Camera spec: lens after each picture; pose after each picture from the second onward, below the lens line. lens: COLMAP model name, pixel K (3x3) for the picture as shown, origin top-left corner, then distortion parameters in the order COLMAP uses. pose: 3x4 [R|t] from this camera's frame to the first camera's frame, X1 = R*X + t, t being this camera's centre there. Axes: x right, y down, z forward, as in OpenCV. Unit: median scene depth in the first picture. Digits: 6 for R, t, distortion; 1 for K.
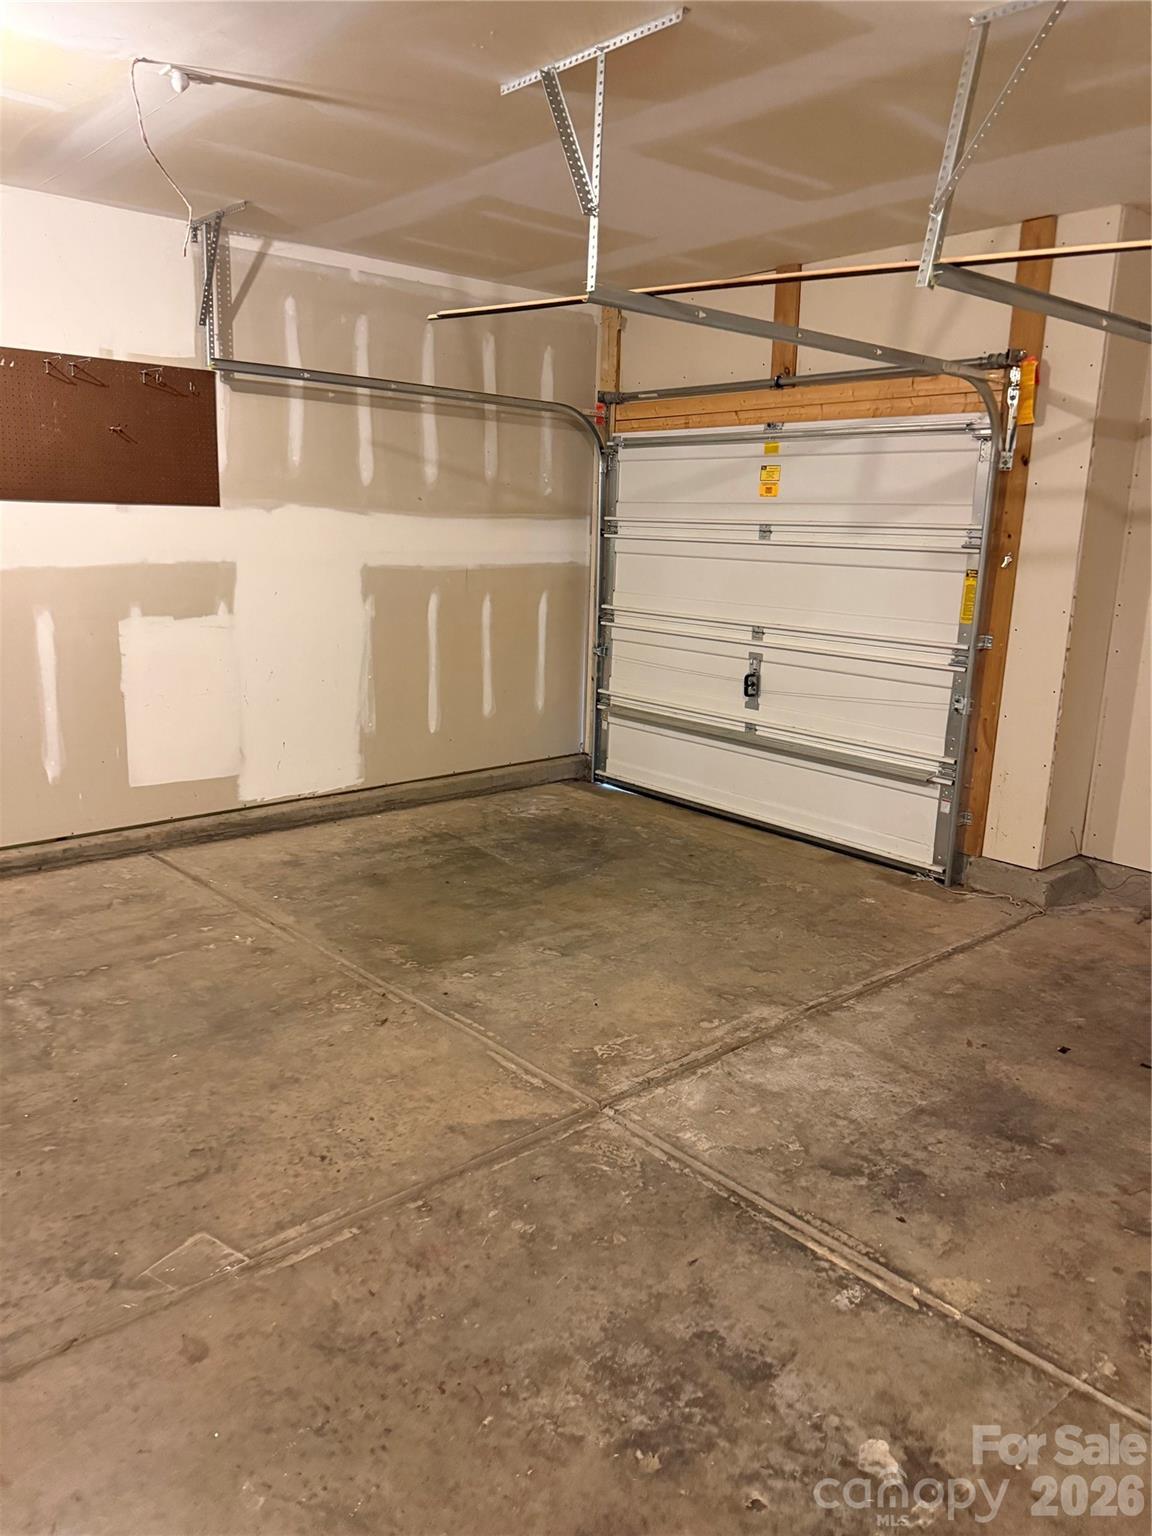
lens RADIAL K [[1082.8, 0, 567.9], [0, 1082.8, 757.1], [0, 0, 1]] dist [0.054889, -0.069459]
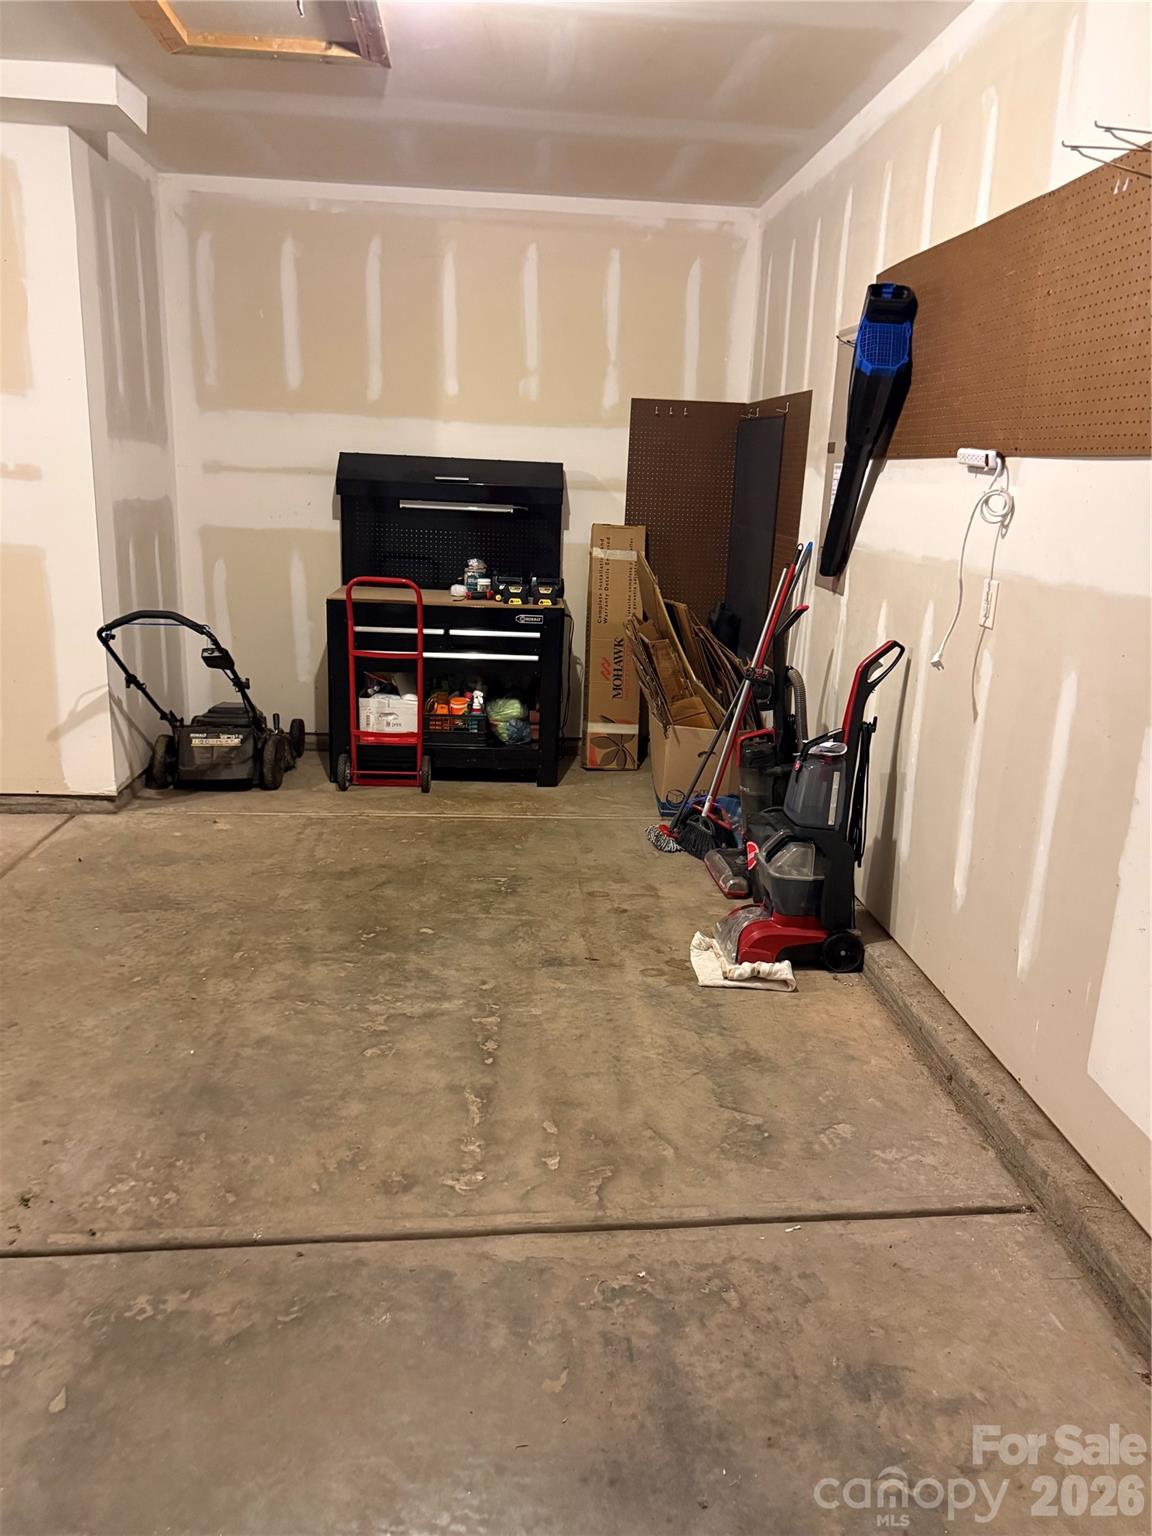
lens RADIAL K [[1082.8, 0, 583.1], [0, 1082.8, 768.0], [0, 0, 1]] dist [0.054889, -0.069459]
pose [[-0.591548, 0.165865, -0.789025, 0.119327], [-0.228645, 0.903927, 0.361439, -0.340104], [0.773171, 0.394215, -0.496792, 1.643971]]
